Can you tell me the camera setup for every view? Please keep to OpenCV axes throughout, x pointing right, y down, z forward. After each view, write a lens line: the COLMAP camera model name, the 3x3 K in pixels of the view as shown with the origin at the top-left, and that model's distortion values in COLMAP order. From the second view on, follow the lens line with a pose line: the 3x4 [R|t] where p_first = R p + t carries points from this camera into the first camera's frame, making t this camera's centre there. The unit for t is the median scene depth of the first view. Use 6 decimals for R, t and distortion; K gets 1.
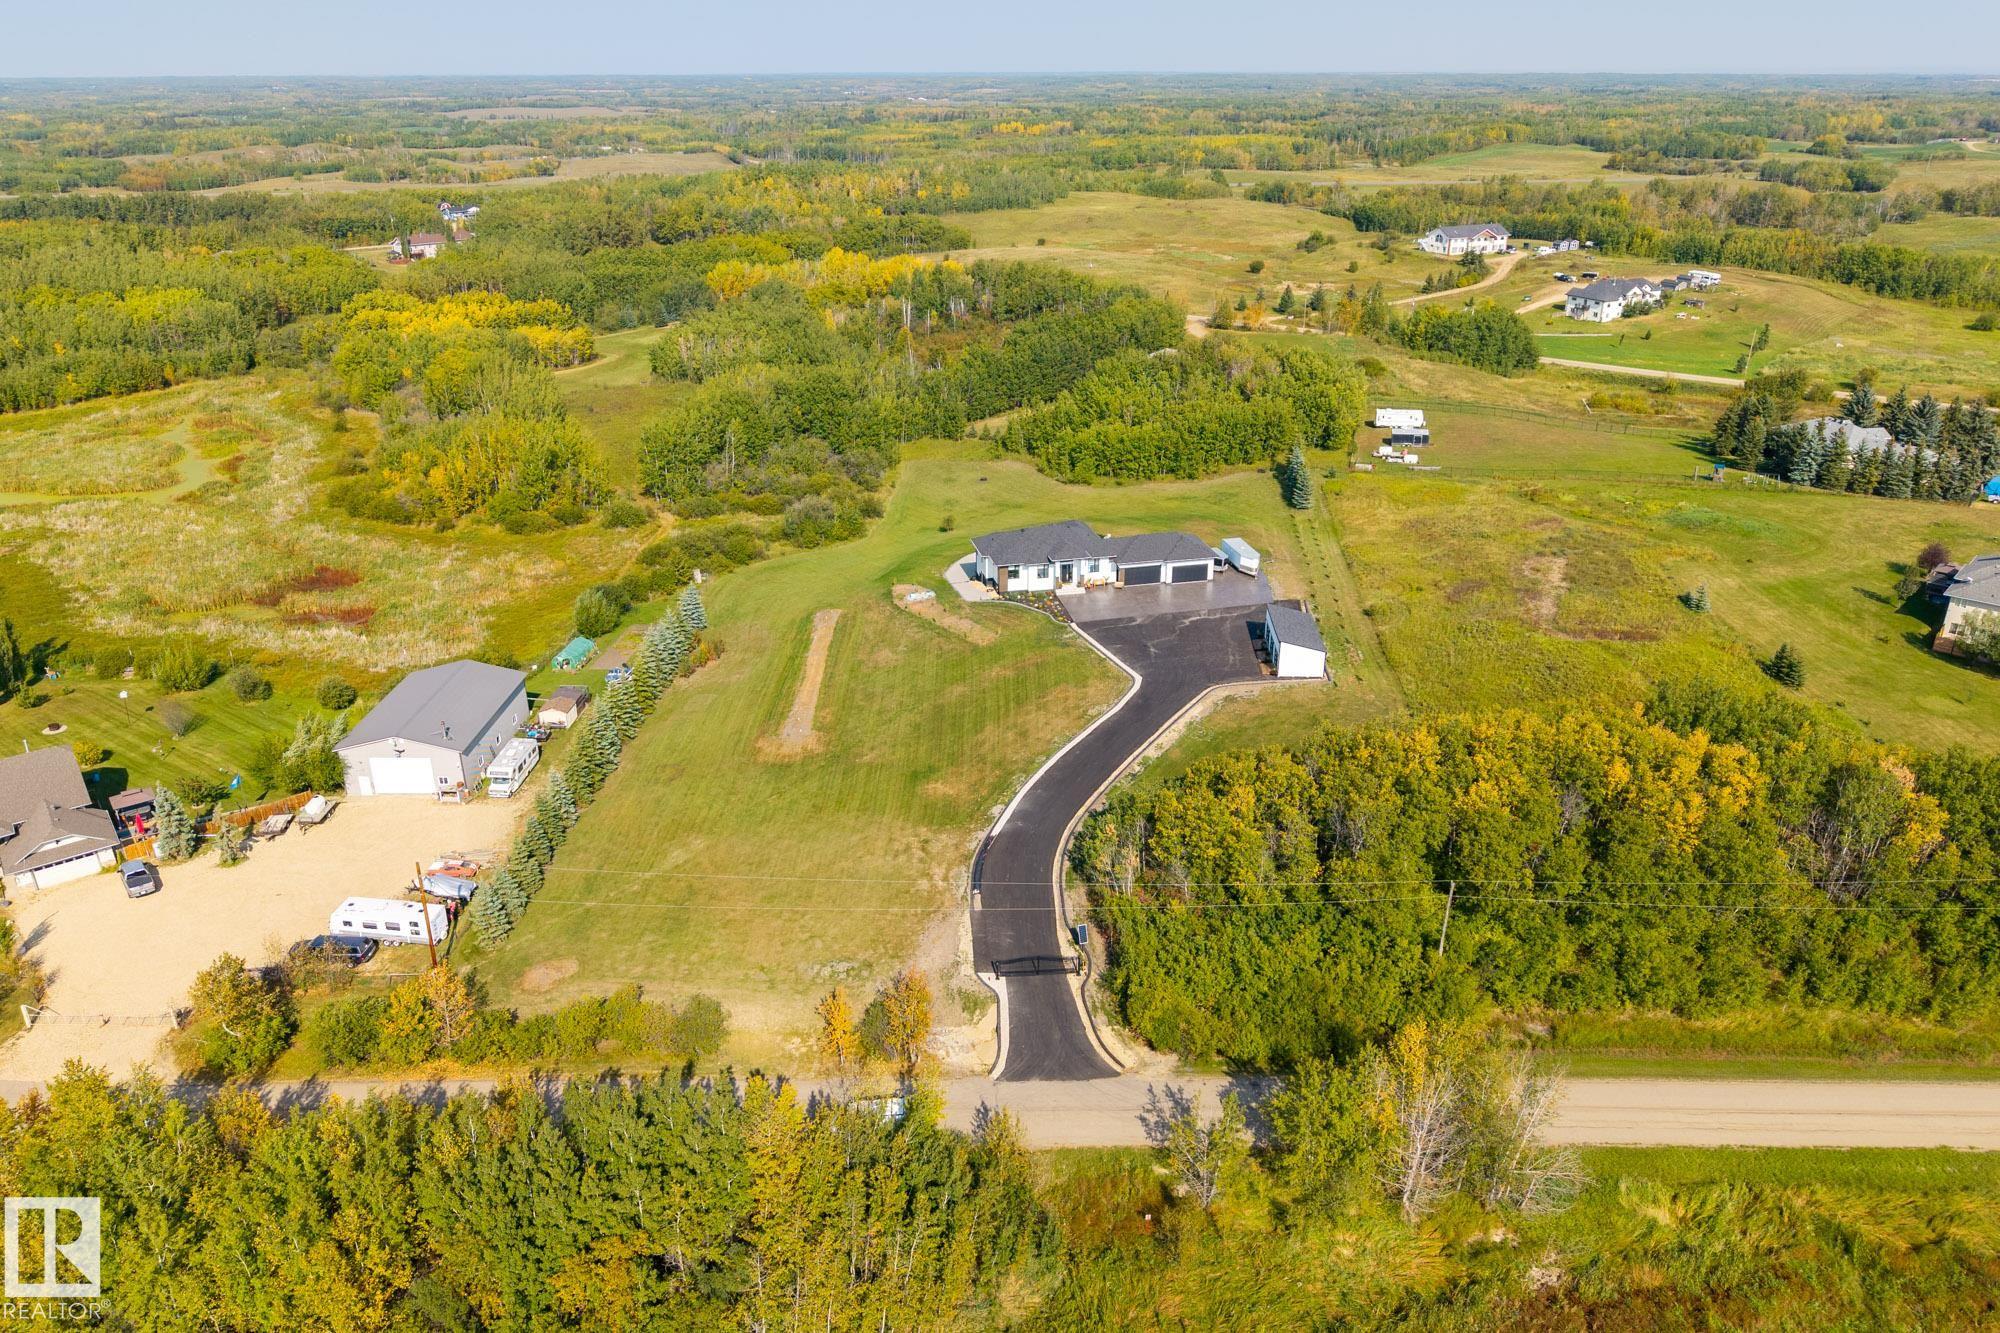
lens RADIAL K [[1372.1, 0, 993.8], [0, 1372.1, 675.1], [0, 0, 1]] dist [0.034100, -0.045018]
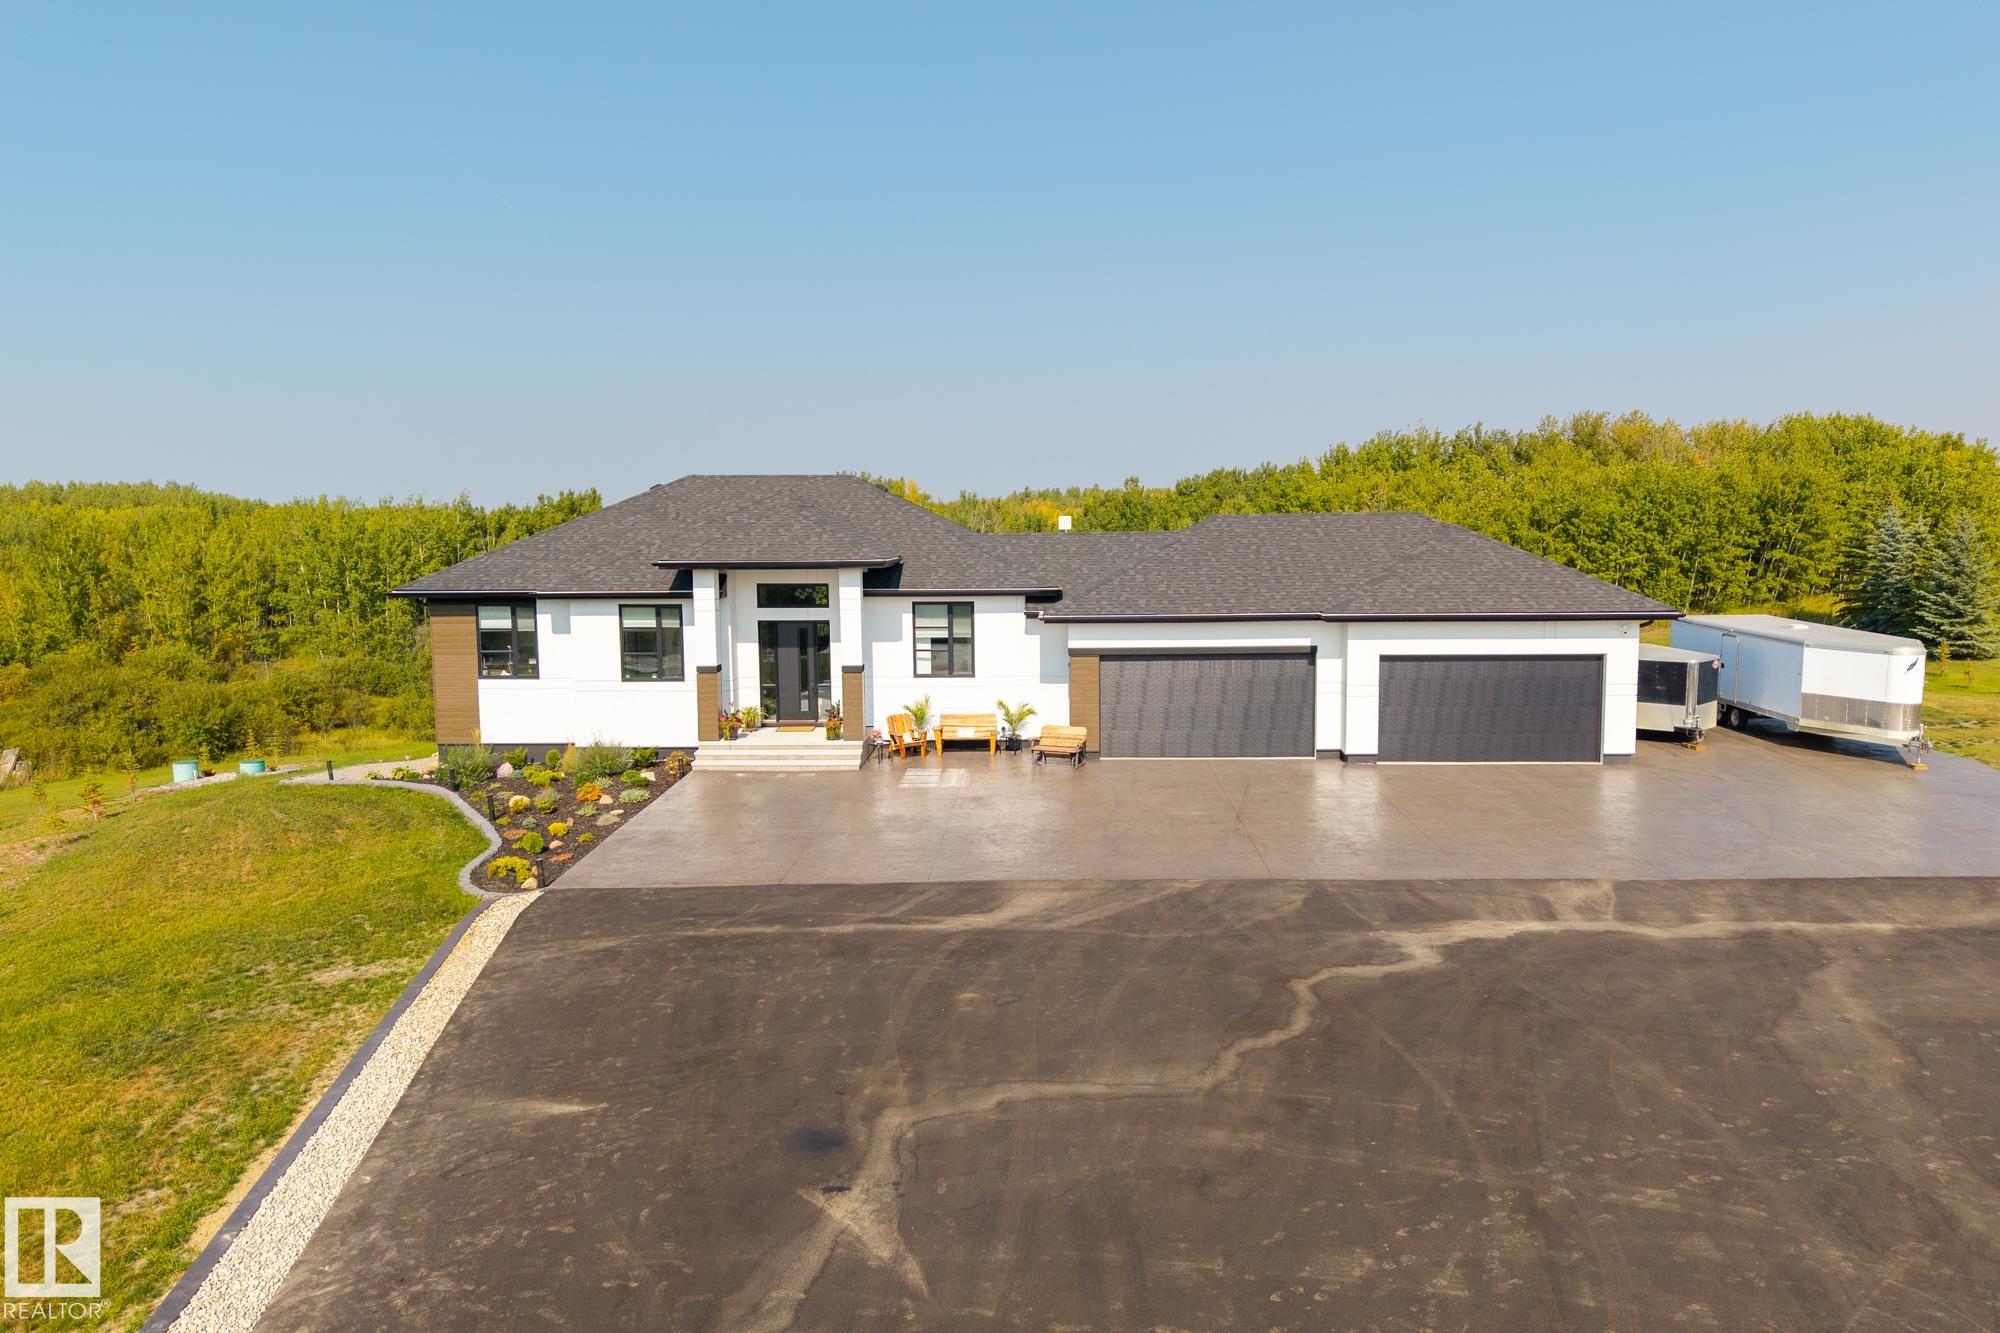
lens RADIAL K [[1372.1, 0, 993.8], [0, 1372.1, 675.1], [0, 0, 1]] dist [0.034100, -0.045018]
pose [[0.966870, 0.023772, -0.254160, 0.125485], [-0.097613, 0.954415, -0.282069, -0.022922], [0.235869, 0.297534, 0.925116, 0.819522]]
